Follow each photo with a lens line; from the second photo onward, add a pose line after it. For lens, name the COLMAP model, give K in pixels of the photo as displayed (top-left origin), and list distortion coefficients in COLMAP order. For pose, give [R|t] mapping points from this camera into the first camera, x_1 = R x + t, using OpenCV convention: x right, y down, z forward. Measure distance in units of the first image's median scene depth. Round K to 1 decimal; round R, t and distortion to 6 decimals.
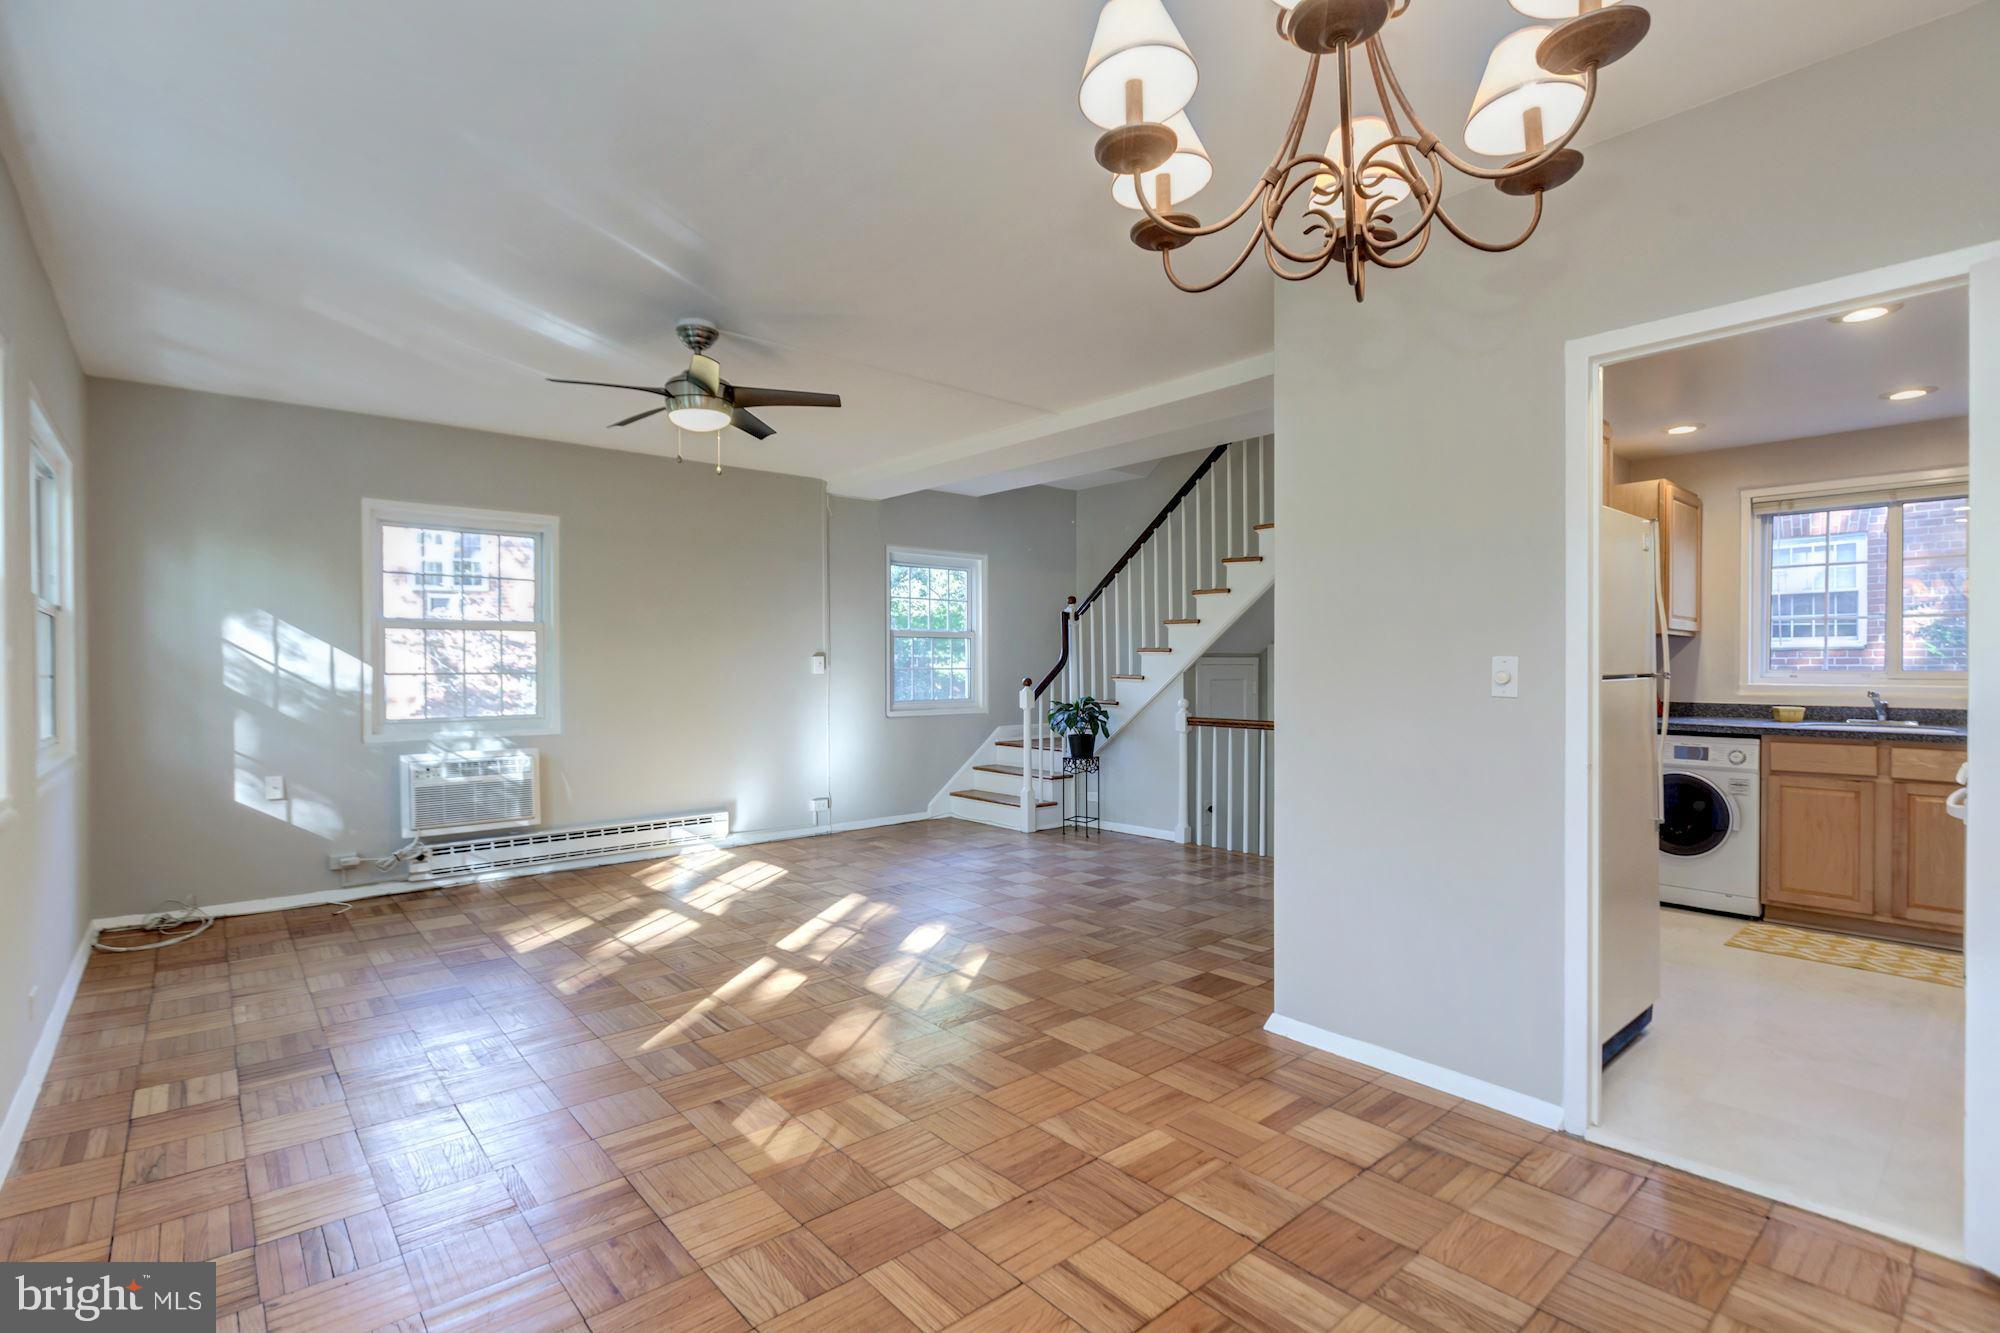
lens RADIAL K [[932.9, 0, 993.9], [0, 932.9, 673.5], [0, 0, 1]] dist [-0.001217, -0.001540]
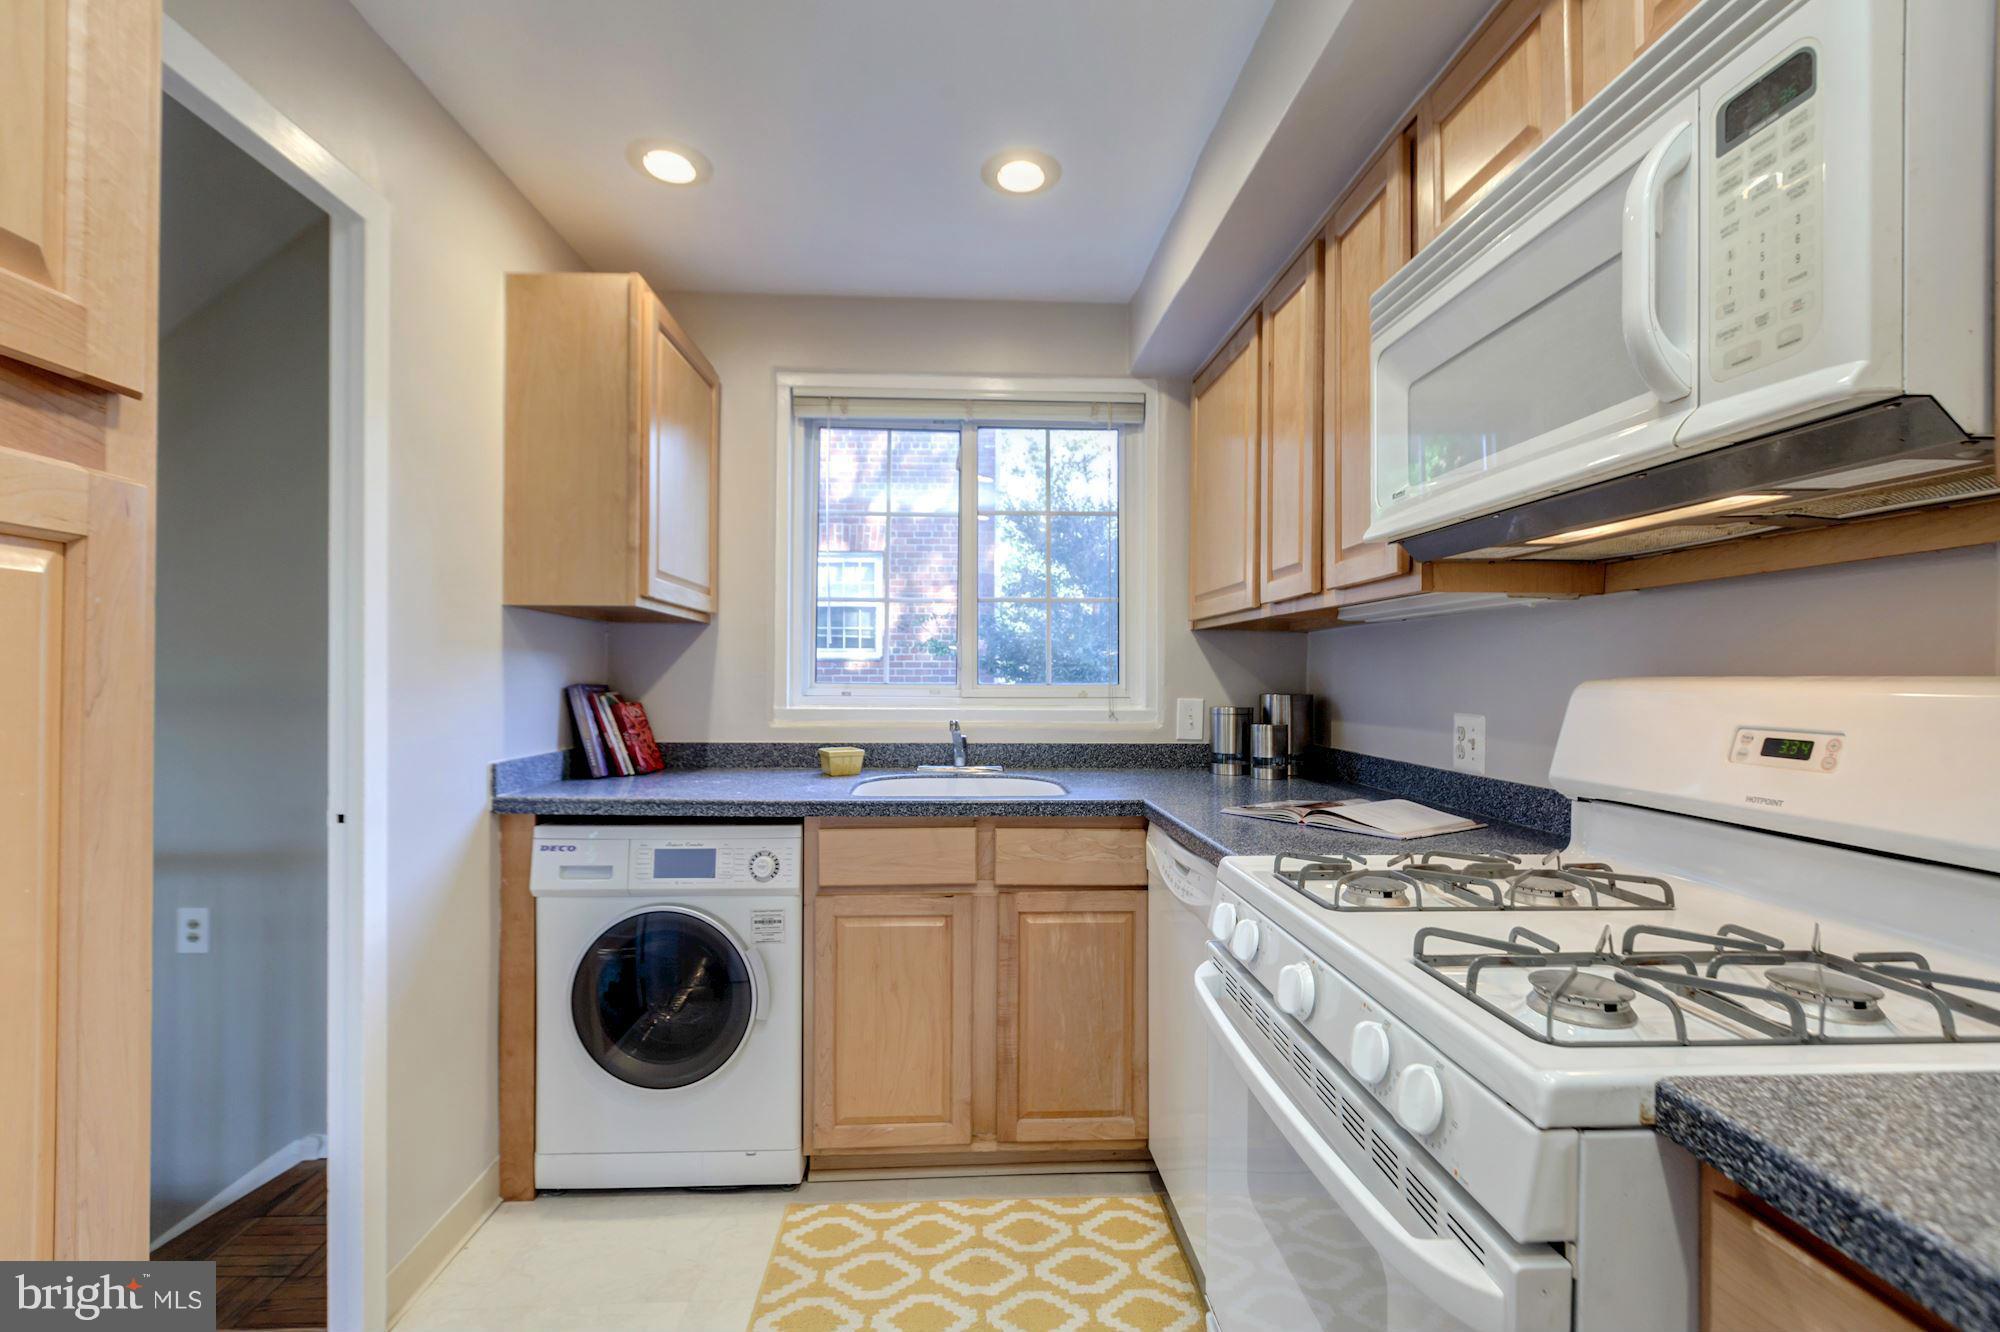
lens RADIAL K [[888.3, 0, 1003.3], [0, 888.3, 673.2], [0, 0, 1]] dist [0.003998, -0.001372]
pose [[0.614869, 0.006273, 0.788604, 0.468214], [0.001575, 0.999957, -0.009183, -0.004834], [-0.788628, 0.006889, 0.614832, 0.567643]]
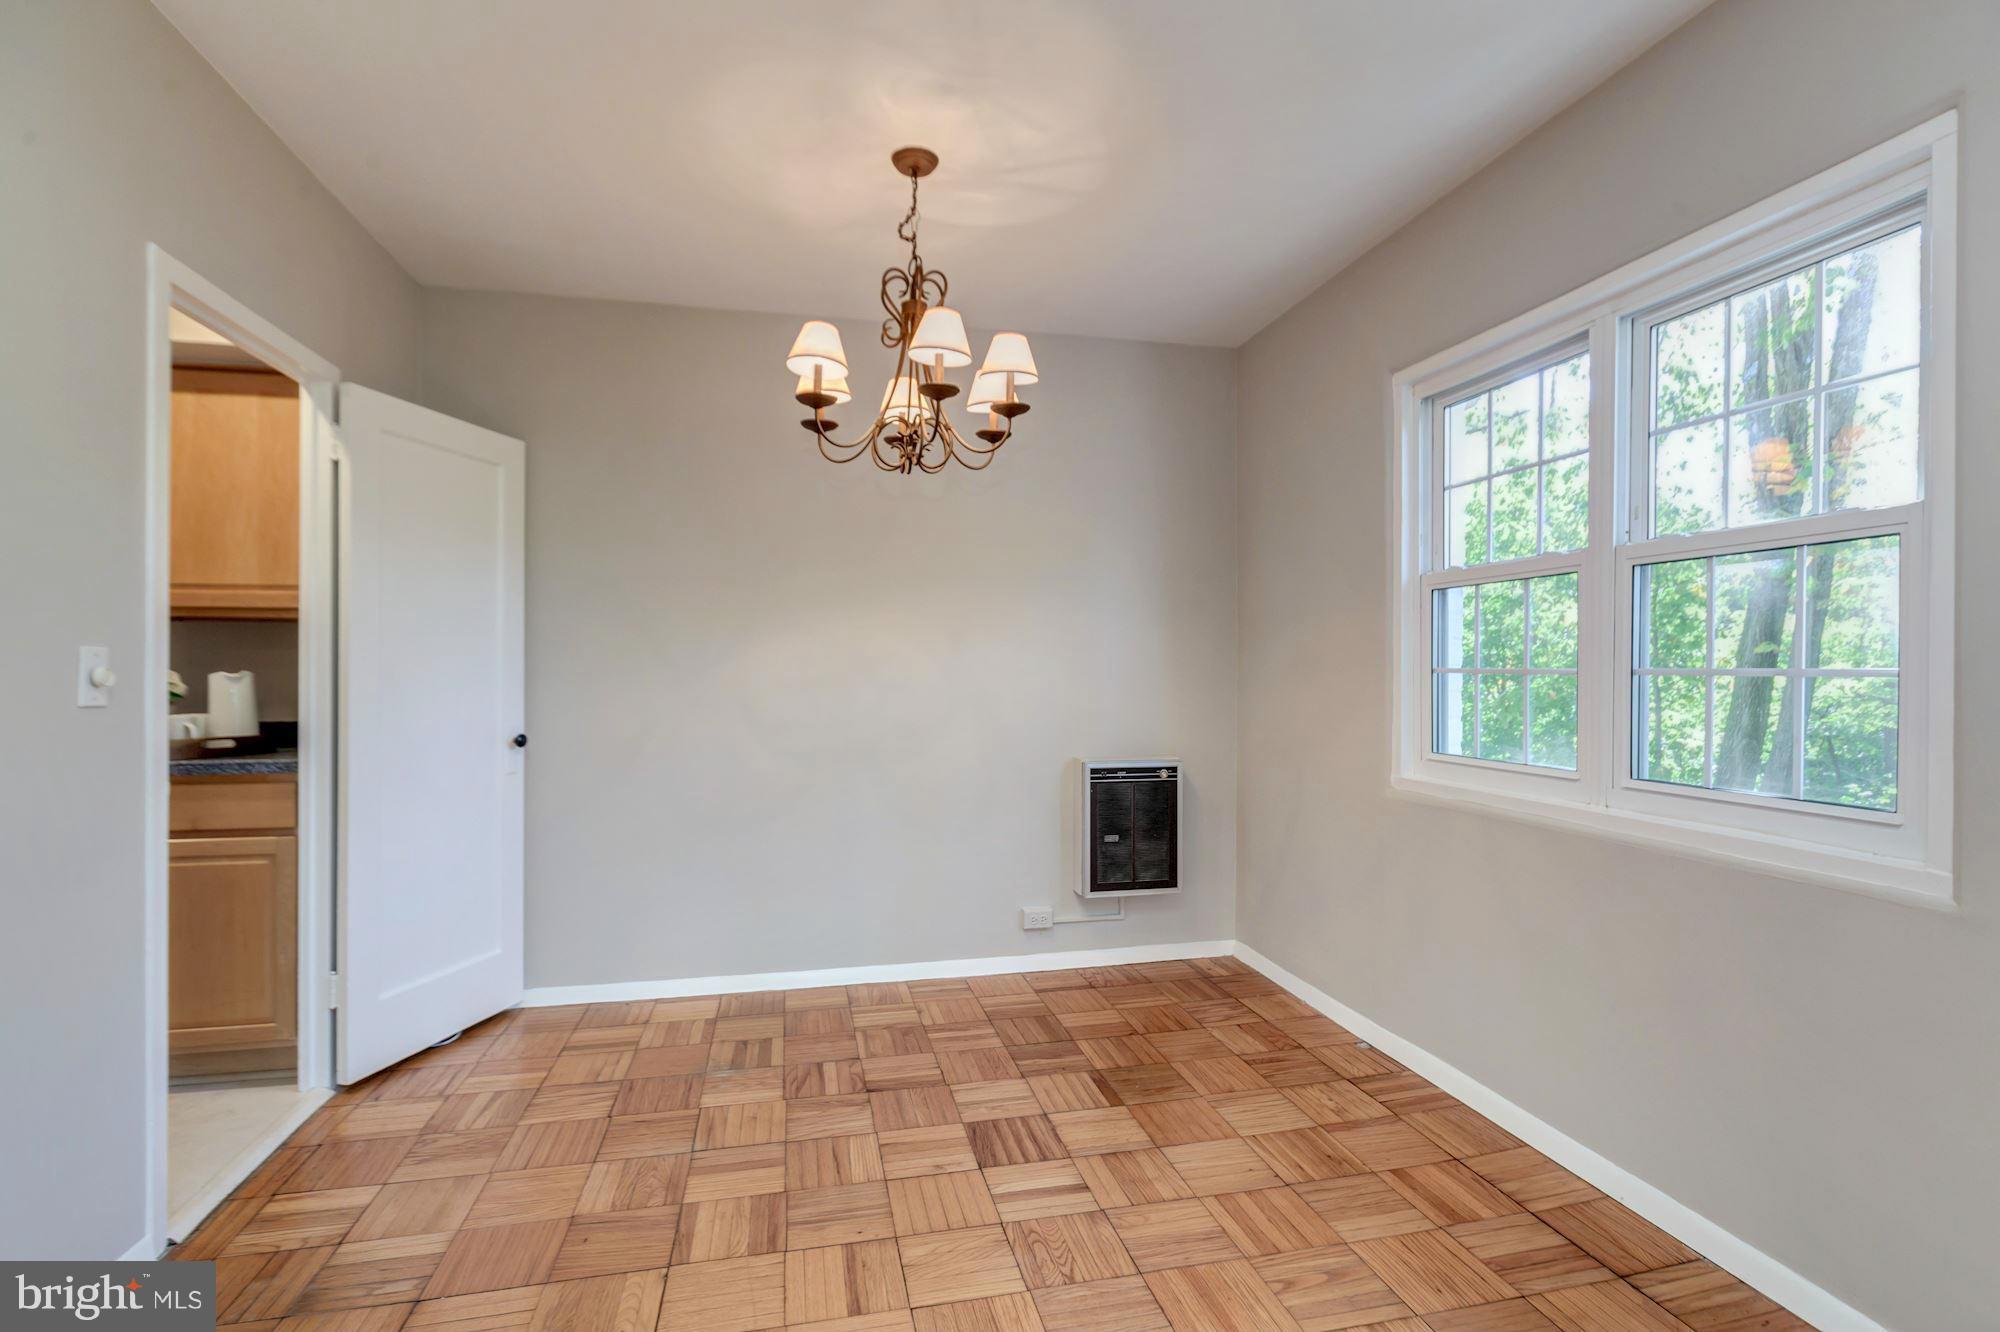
lens RADIAL K [[932.9, 0, 991.6], [0, 932.9, 665.0], [0, 0, 1]] dist [-0.001217, -0.001540]
pose [[-0.874971, 0.004059, 0.484158, -0.194143], [0.004539, 0.999990, -0.000179, 0.001632], [-0.484153, 0.002041, -0.874981, 0.694606]]
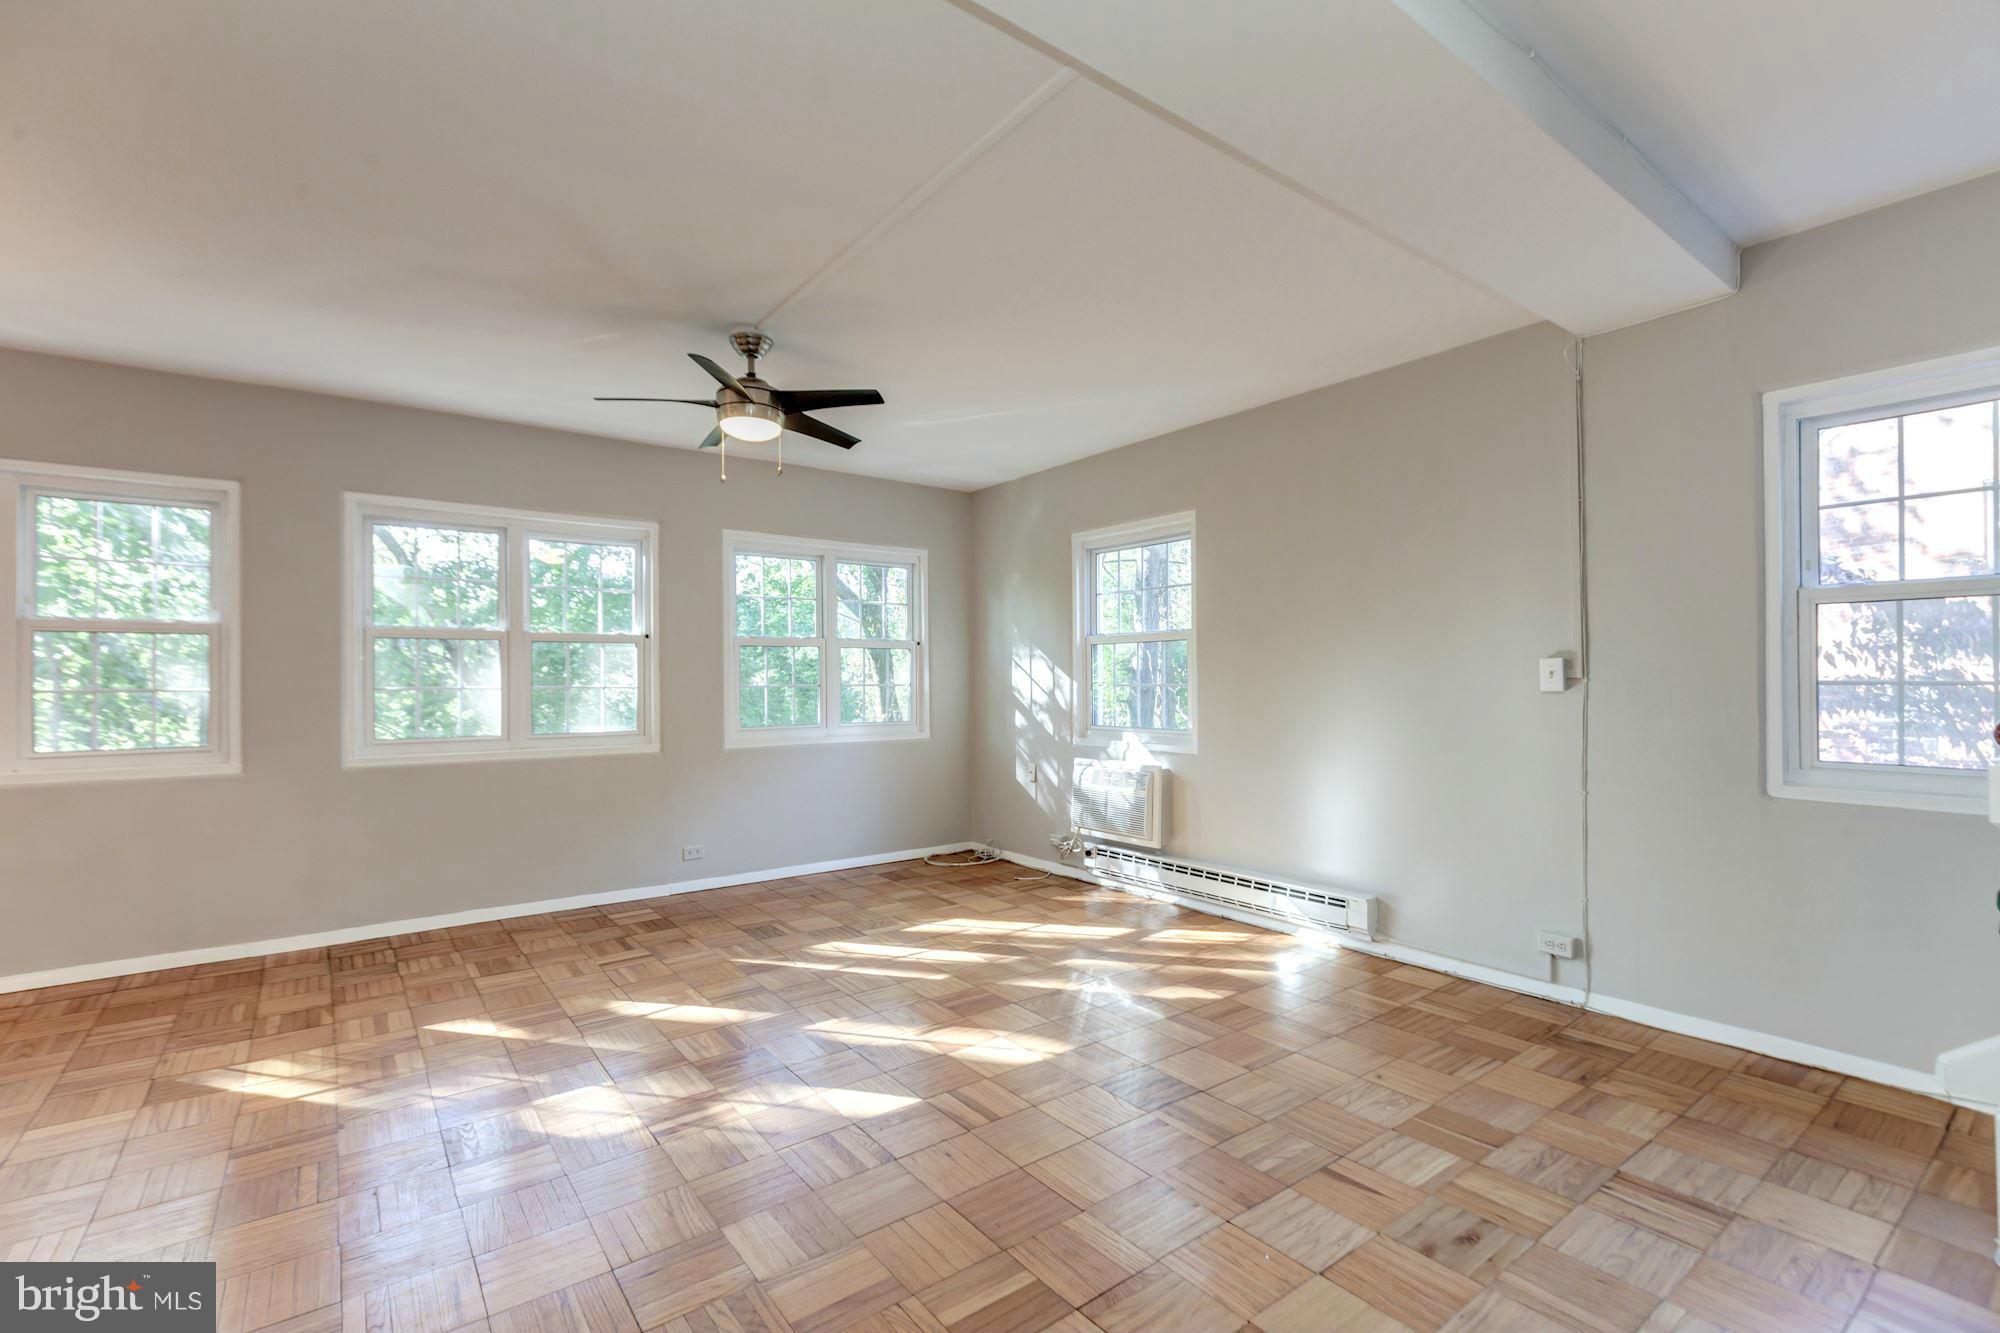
lens RADIAL K [[888.3, 0, 999.5], [0, 888.3, 679.5], [0, 0, 1]] dist [0.003998, -0.001372]
pose [[-0.060026, 0.002764, -0.998193, 0.460337], [0.000408, 0.999996, 0.002745, -0.010026], [0.998197, -0.000243, -0.060027, 1.020545]]
